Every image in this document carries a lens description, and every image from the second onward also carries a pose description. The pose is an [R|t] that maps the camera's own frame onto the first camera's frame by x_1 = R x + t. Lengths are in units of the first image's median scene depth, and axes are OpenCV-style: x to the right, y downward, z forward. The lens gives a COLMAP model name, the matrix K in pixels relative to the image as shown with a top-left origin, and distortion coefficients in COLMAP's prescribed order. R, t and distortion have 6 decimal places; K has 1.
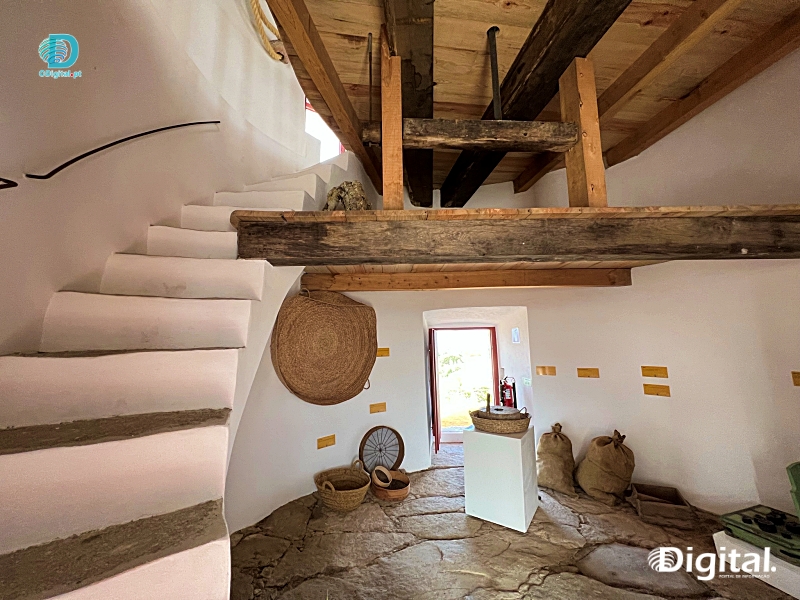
lens RADIAL K [[321.7, 0, 401.4], [0, 321.7, 305.3], [0, 0, 1]] dist [-0.003181, 0.000686]
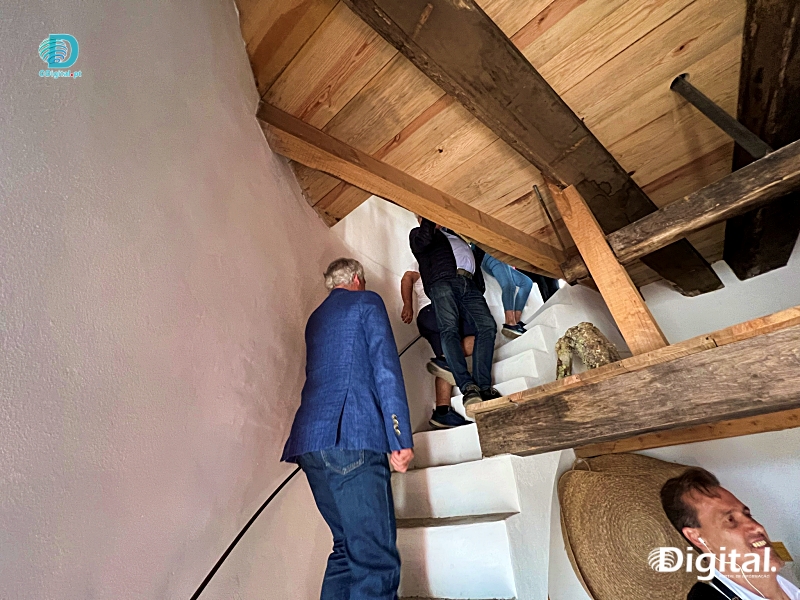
lens RADIAL K [[321.7, 0, 395.0], [0, 321.7, 299.3], [0, 0, 1]] dist [-0.003181, 0.000686]
pose [[0.657775, -0.436593, -0.613774, 0.085599], [0.148999, 0.874192, -0.462155, -0.145784], [0.738330, 0.212542, 0.640074, 0.117273]]
